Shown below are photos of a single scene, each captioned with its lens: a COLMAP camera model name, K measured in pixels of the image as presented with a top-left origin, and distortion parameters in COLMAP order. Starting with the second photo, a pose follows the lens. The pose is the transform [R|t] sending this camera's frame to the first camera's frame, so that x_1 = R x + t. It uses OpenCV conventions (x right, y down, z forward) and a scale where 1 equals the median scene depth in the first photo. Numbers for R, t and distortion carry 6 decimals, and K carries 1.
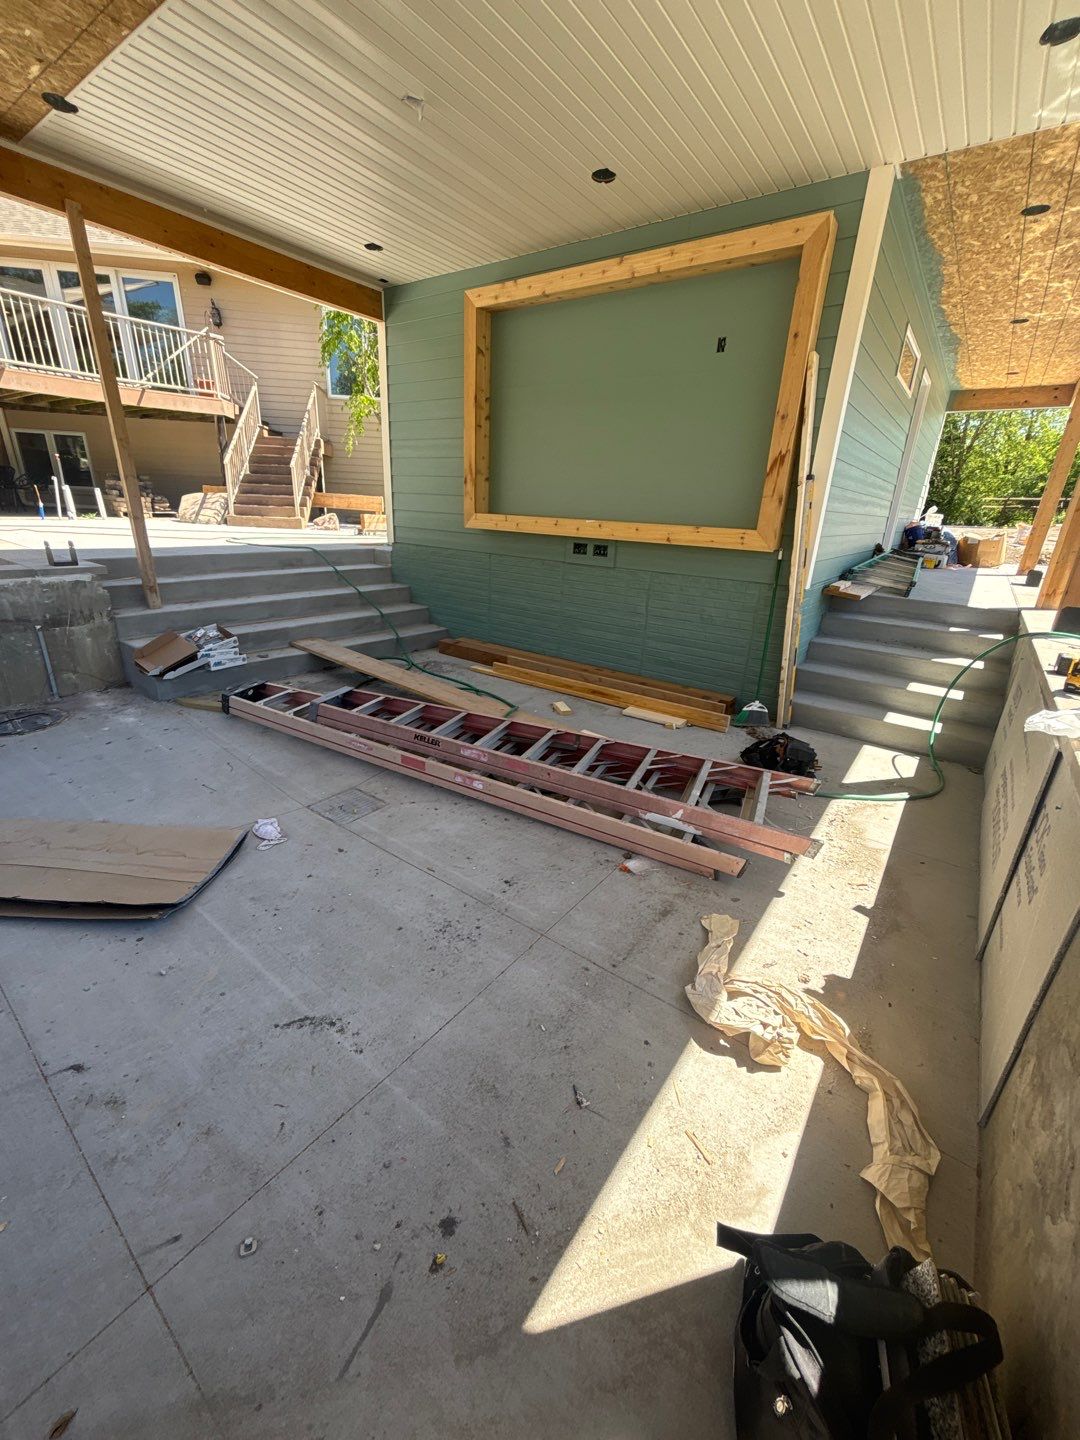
lens RADIAL K [[581.3, 0, 541.9], [0, 581.3, 719.3], [0, 0, 1]] dist [-0.001275, 0.000414]
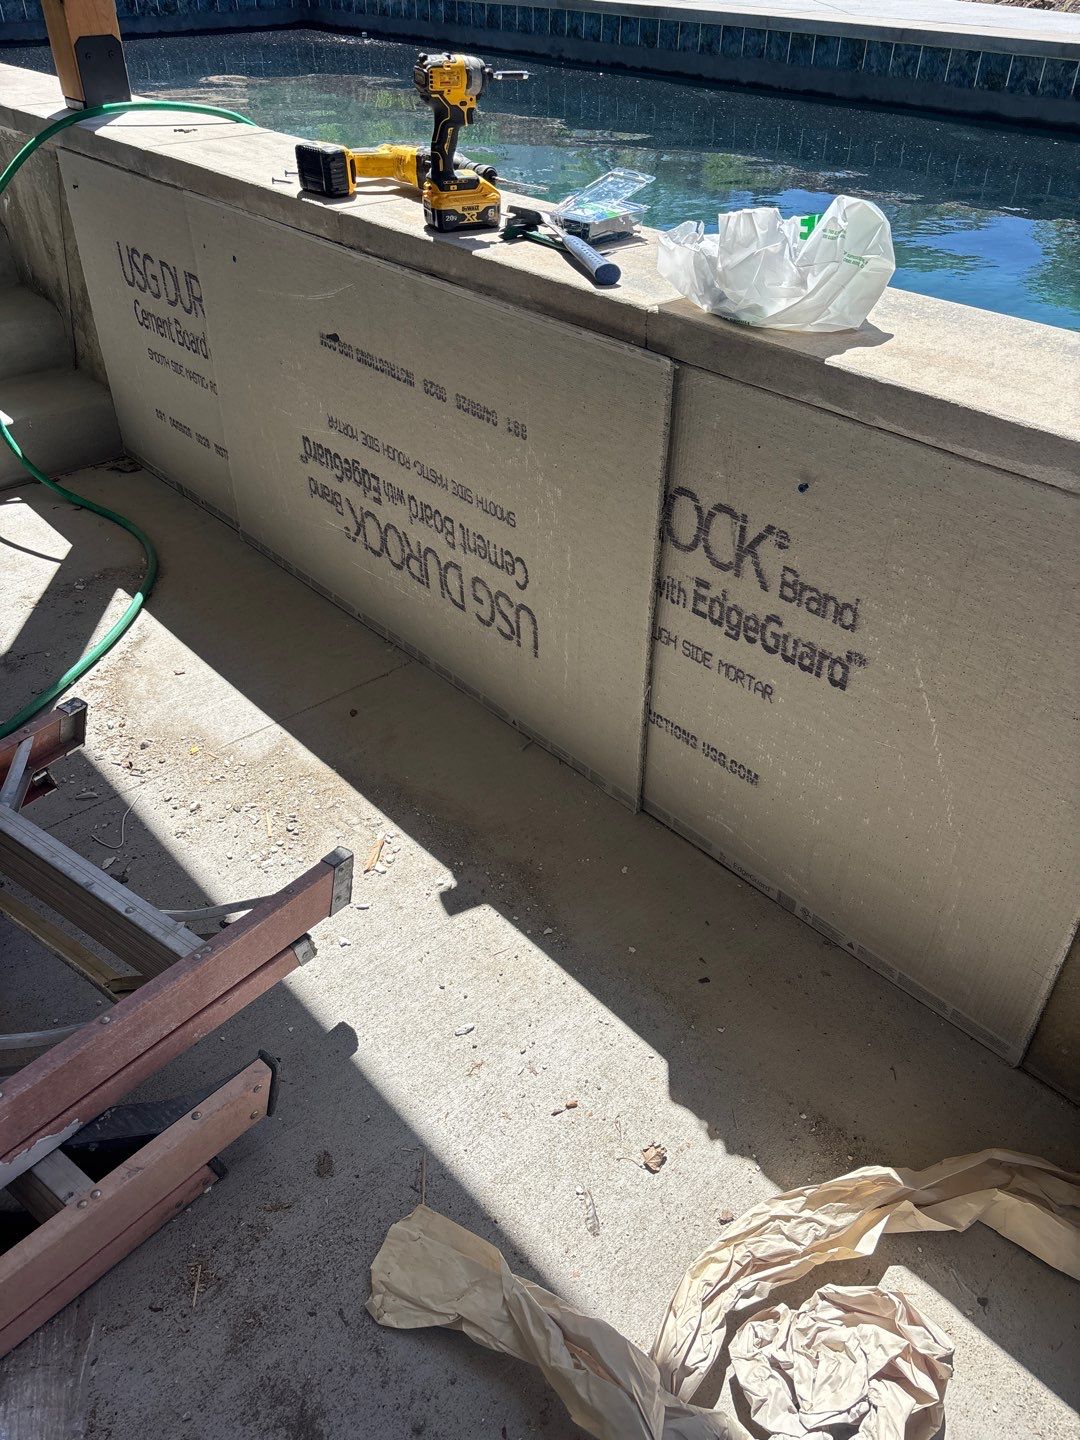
lens RADIAL K [[1098.5, 0, 545.9], [0, 1098.5, 728.2], [0, 0, 1]] dist [0.037137, -0.028937]
pose [[0.204593, -0.616162, 0.760583, 0.022258], [0.331751, 0.774680, 0.538343, -0.093910], [-0.920914, 0.142182, 0.362907, 0.349767]]
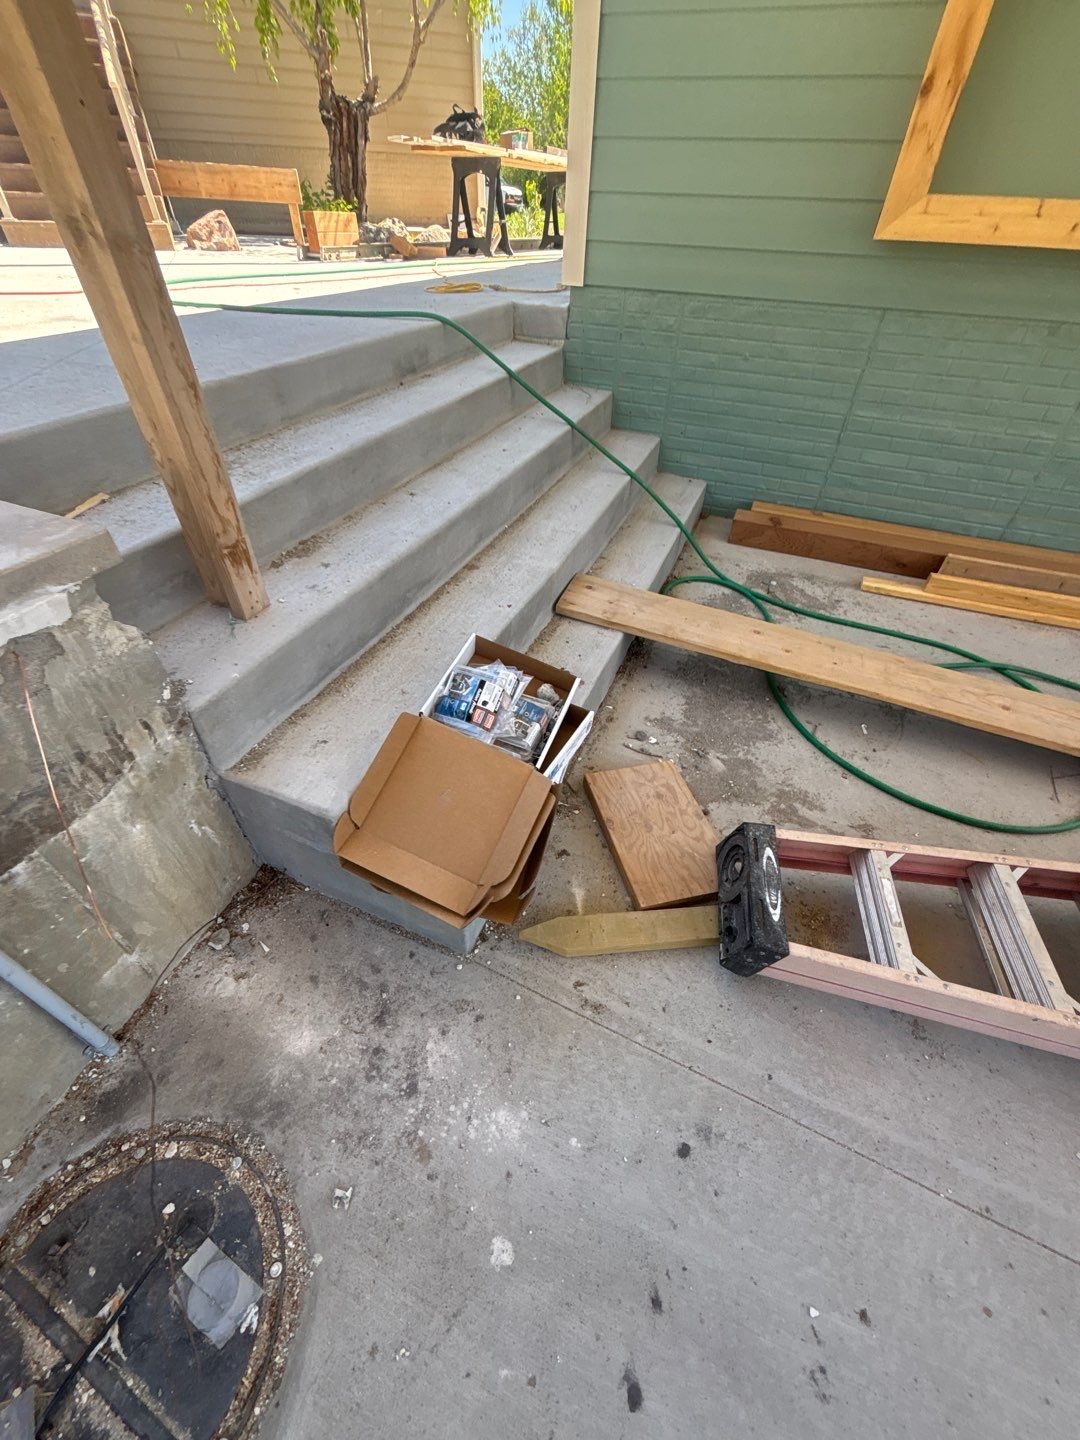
lens RADIAL K [[581.3, 0, 535.7], [0, 581.3, 711.8], [0, 0, 1]] dist [-0.001275, 0.000414]
pose [[0.966625, -0.185983, 0.176201, -0.637439], [0.106741, 0.917582, 0.382949, -0.266958], [-0.232901, -0.351360, 0.906809, 0.730284]]
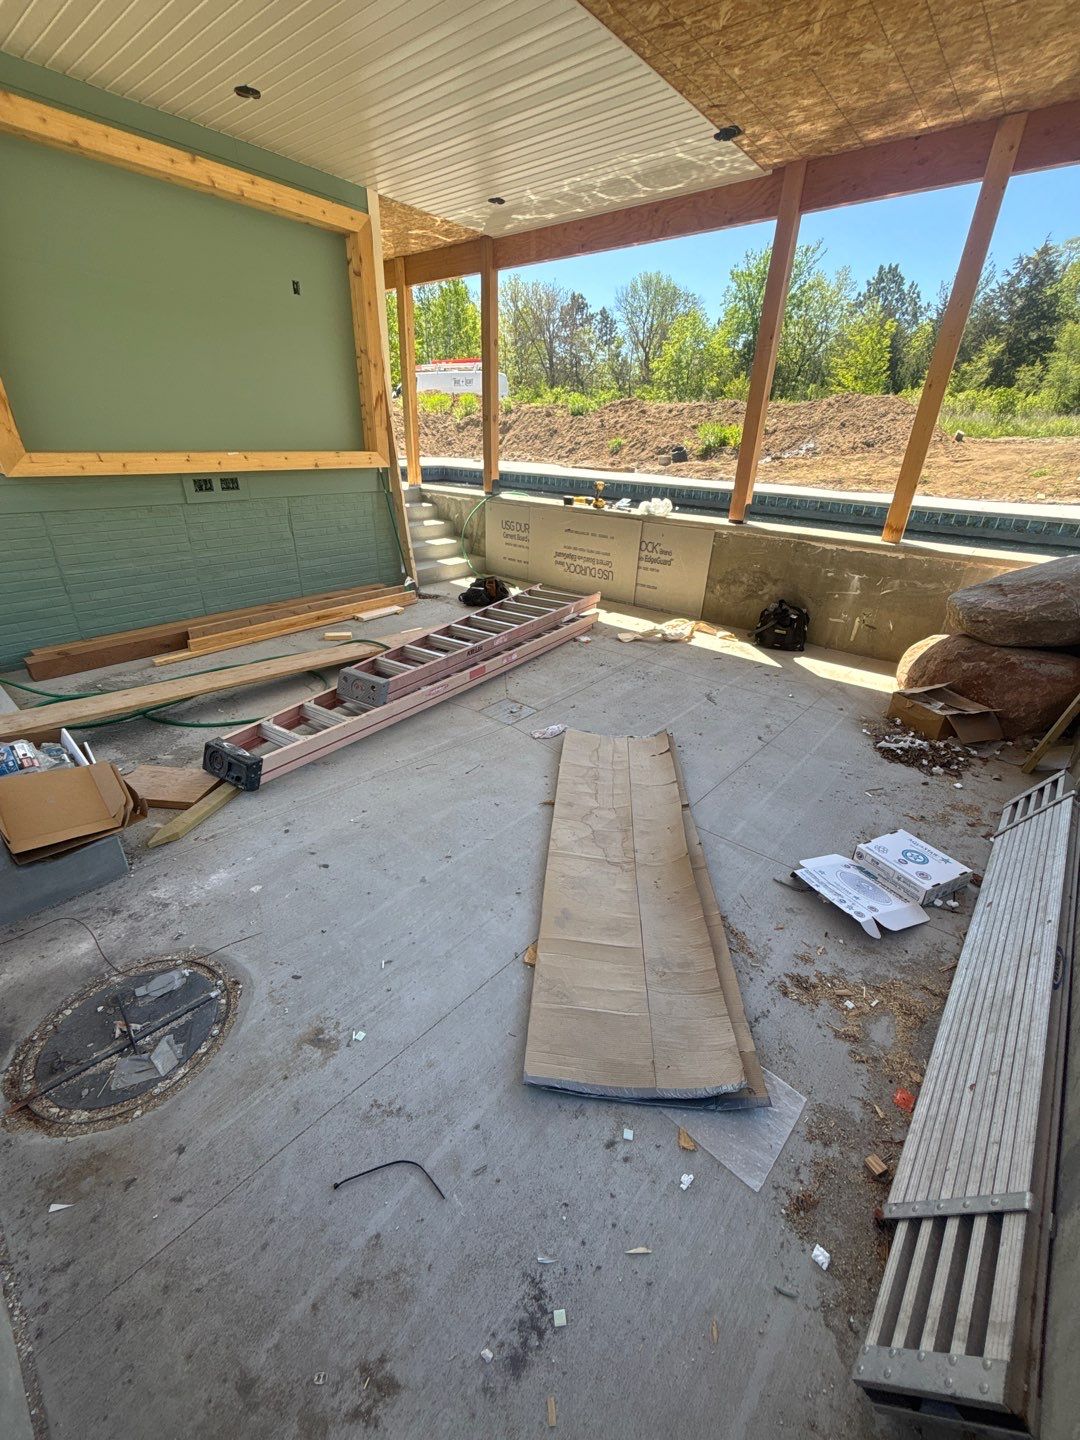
lens RADIAL K [[581.3, 0, 539.9], [0, 581.3, 719.3], [0, 0, 1]] dist [-0.001275, 0.000414]
pose [[0.063593, -0.483337, 0.873121, -1.012543], [0.315795, 0.839681, 0.441825, -0.261226], [-0.946694, 0.247630, 0.206033, 0.482454]]
